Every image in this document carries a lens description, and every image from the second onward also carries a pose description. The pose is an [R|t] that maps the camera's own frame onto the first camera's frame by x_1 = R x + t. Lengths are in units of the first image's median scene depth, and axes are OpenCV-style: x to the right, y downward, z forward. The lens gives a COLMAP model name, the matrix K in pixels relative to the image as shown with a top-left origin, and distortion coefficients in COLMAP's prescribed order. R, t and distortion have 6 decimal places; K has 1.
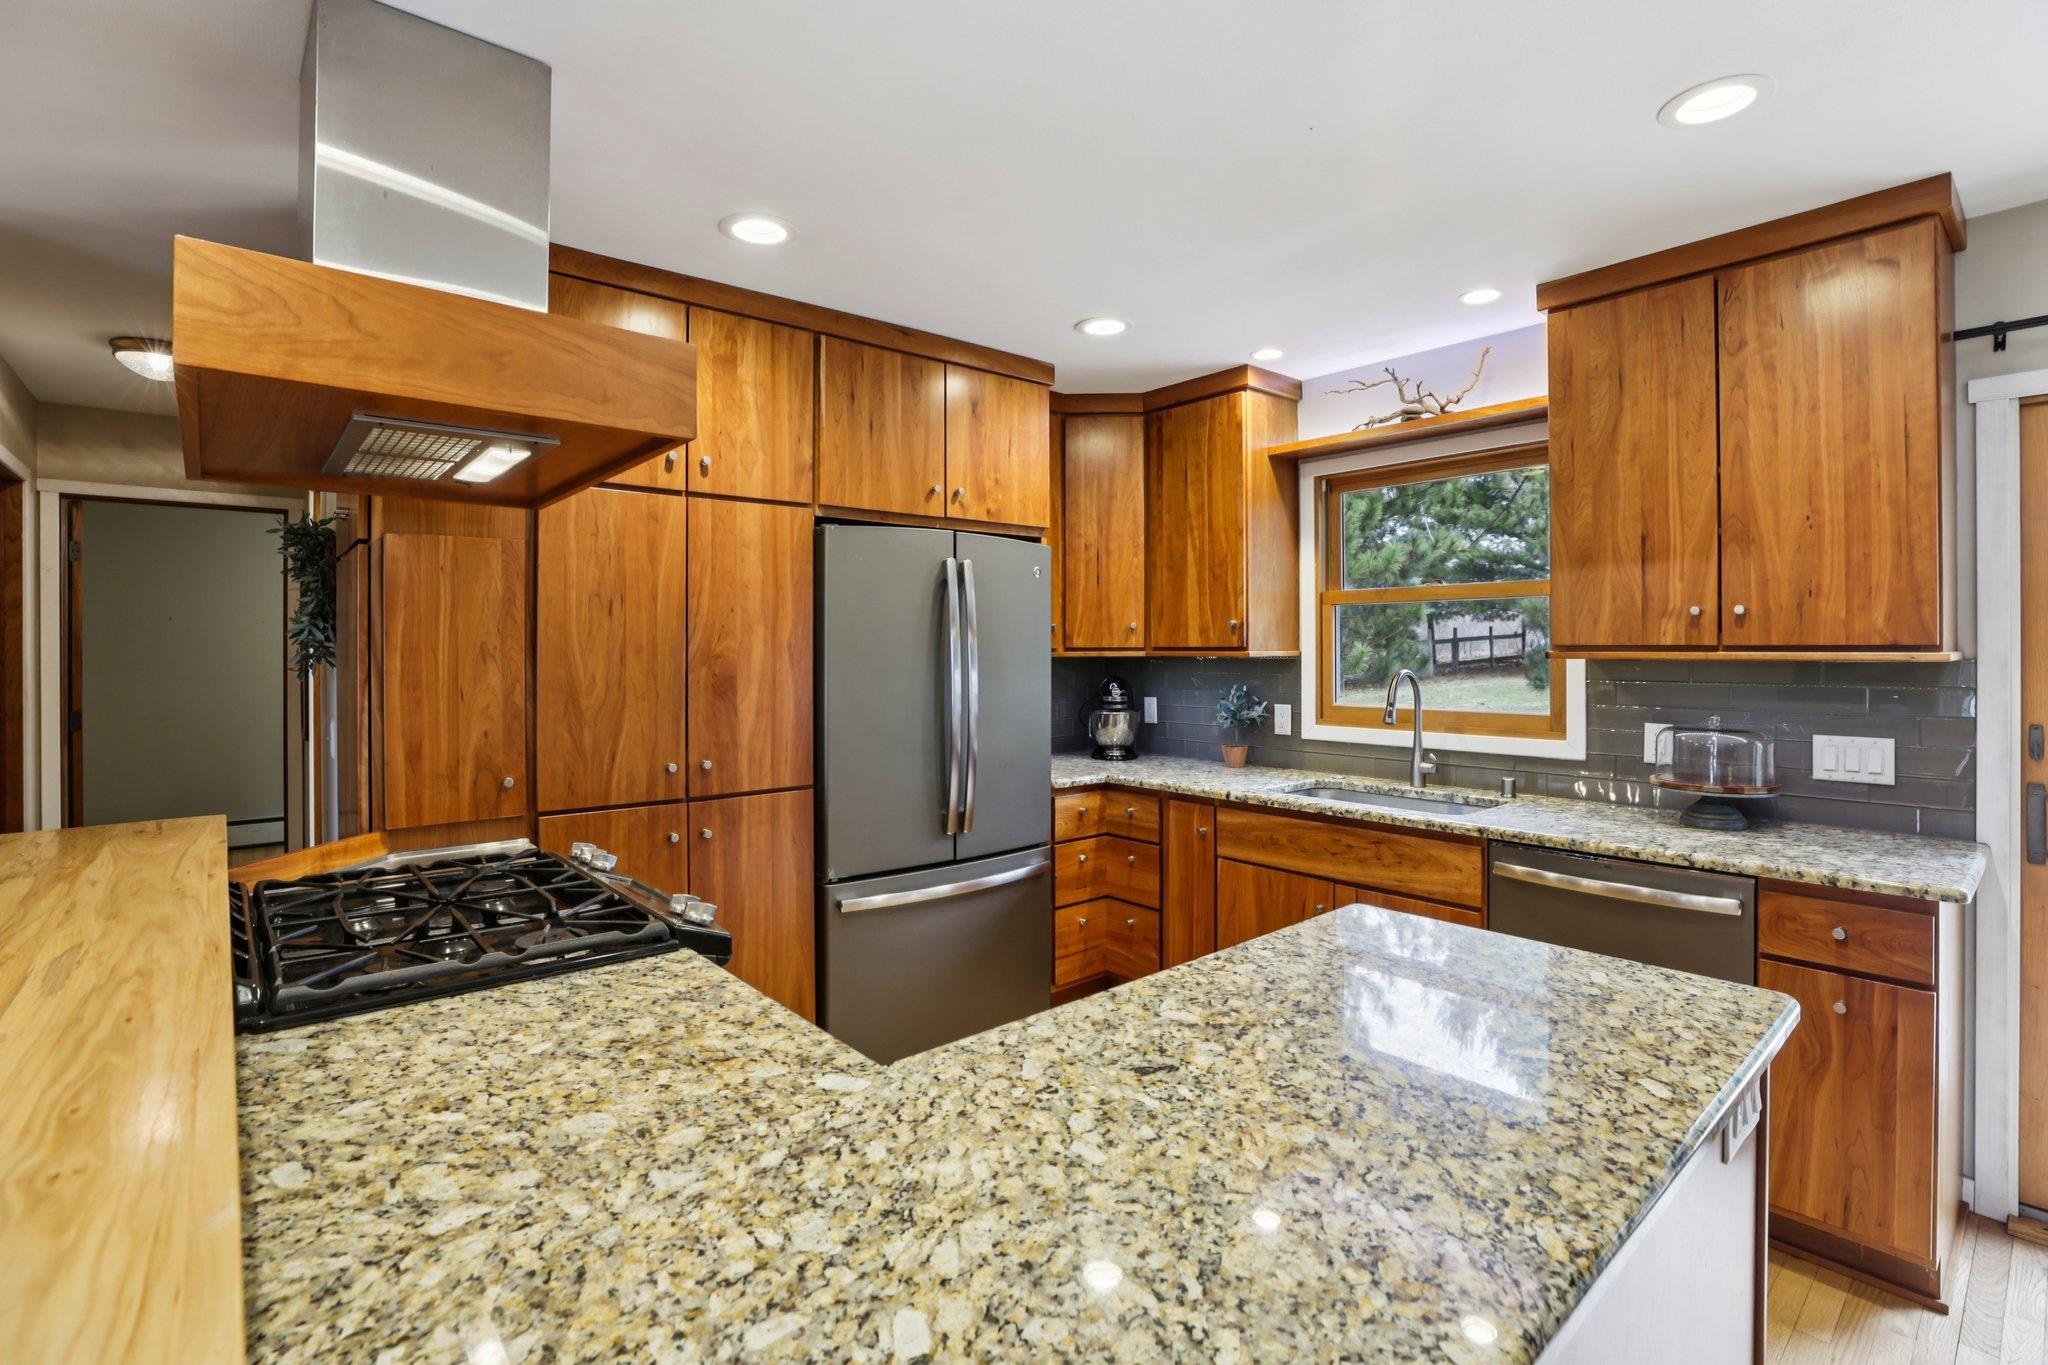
lens RADIAL K [[938.5, 0, 1026.5], [0, 938.5, 658.0], [0, 0, 1]] dist [-0.044911, 0.013564]
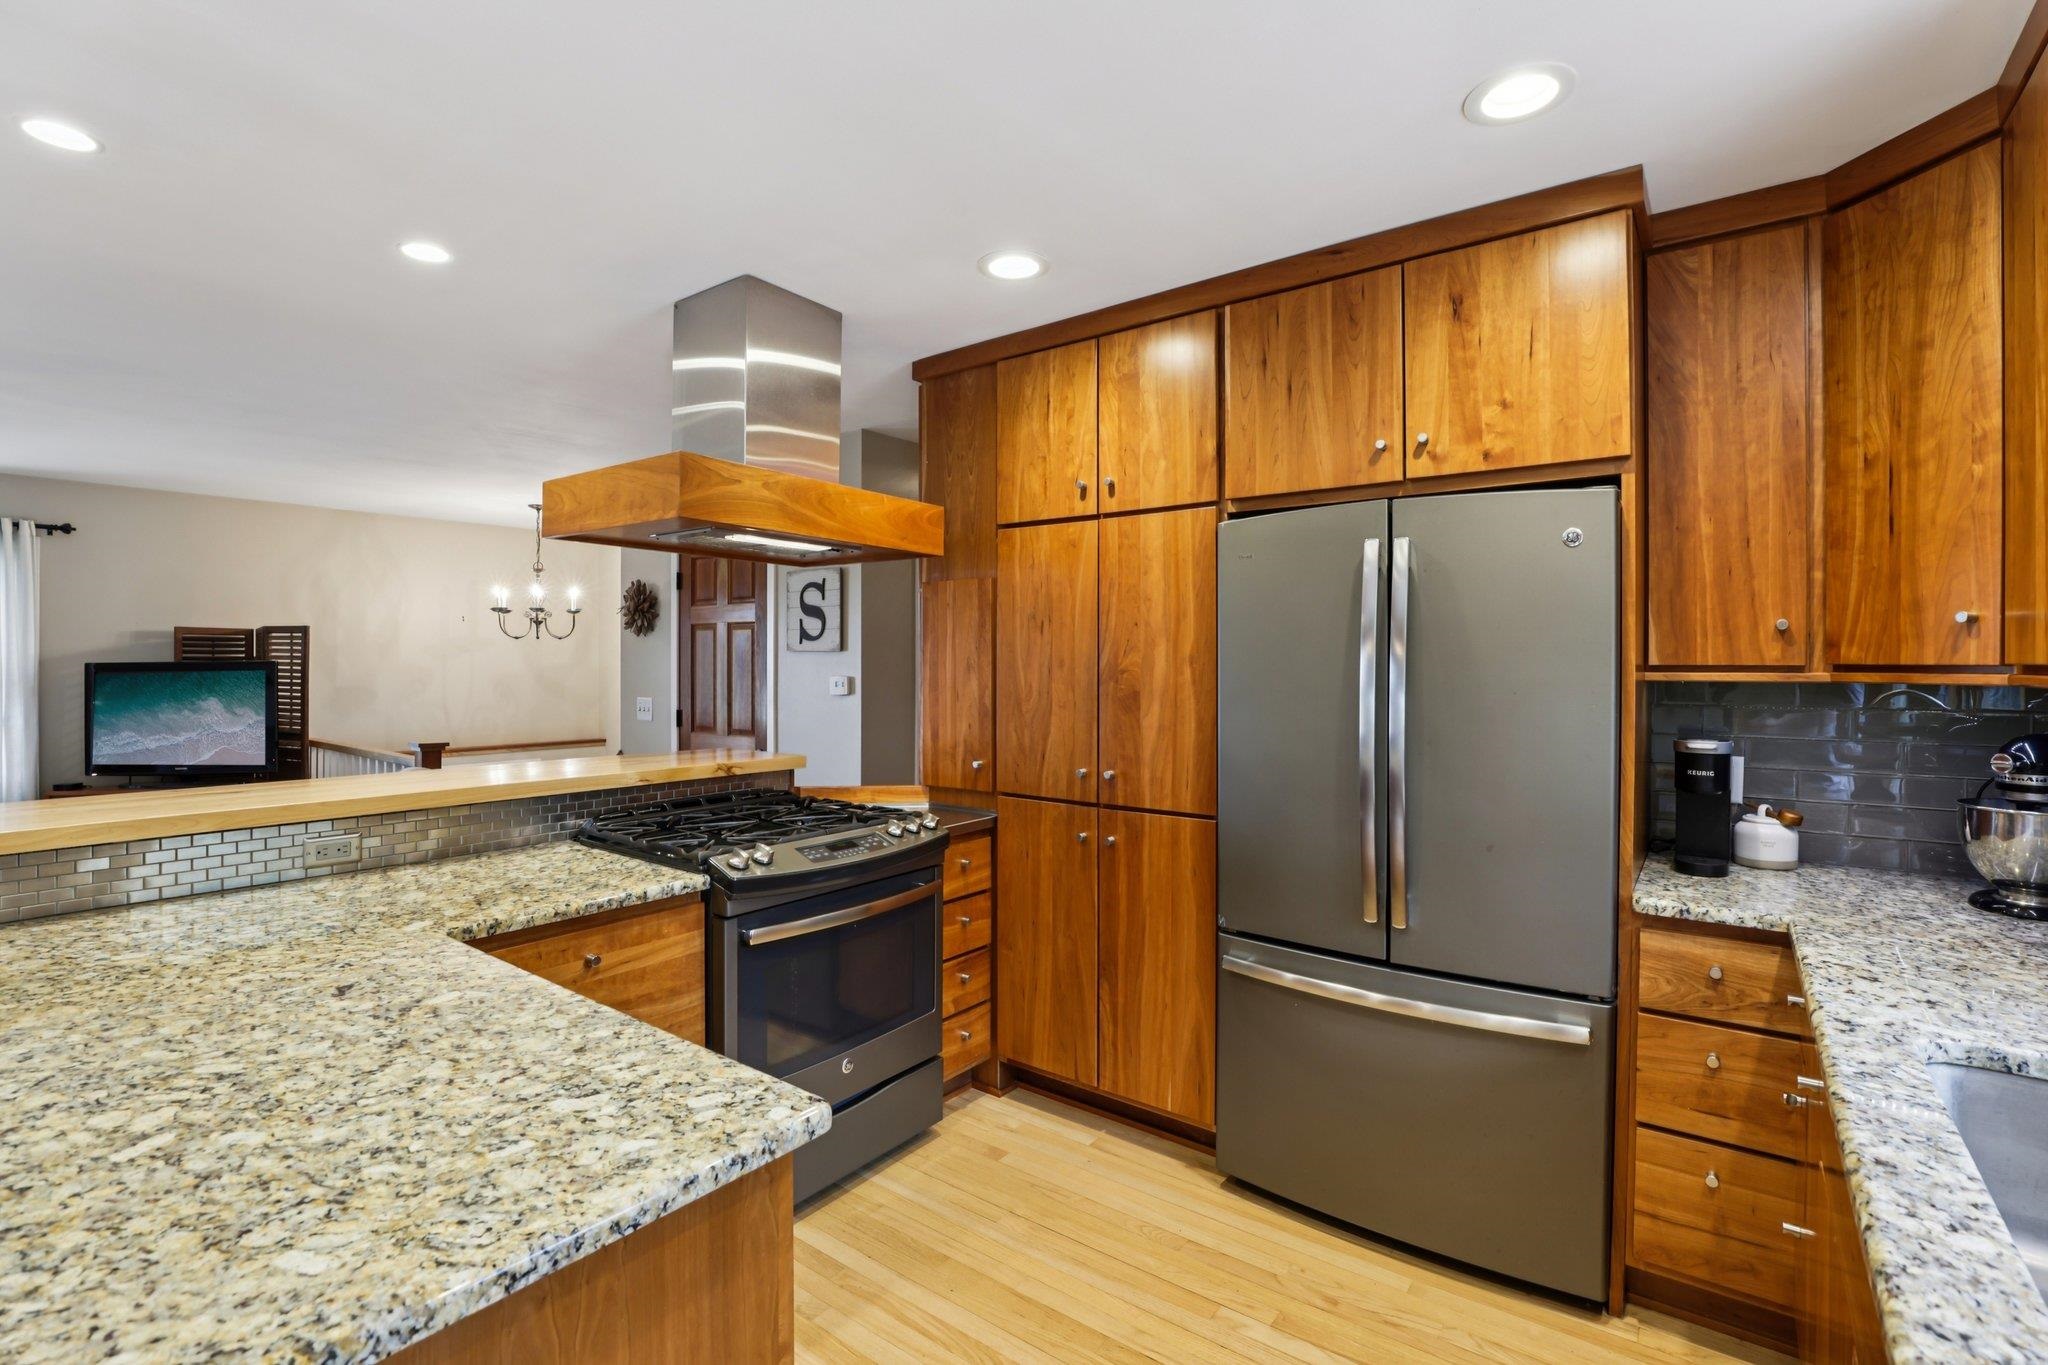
lens RADIAL K [[935.2, 0, 1024.0], [0, 935.2, 682.5], [0, 0, 1]] dist [-0.041163, 0.012826]
pose [[0.211462, 0.025256, -0.977060, 0.650070], [-0.012569, 0.999654, 0.023119, -0.011405], [0.977305, 0.007392, 0.211706, 0.683800]]
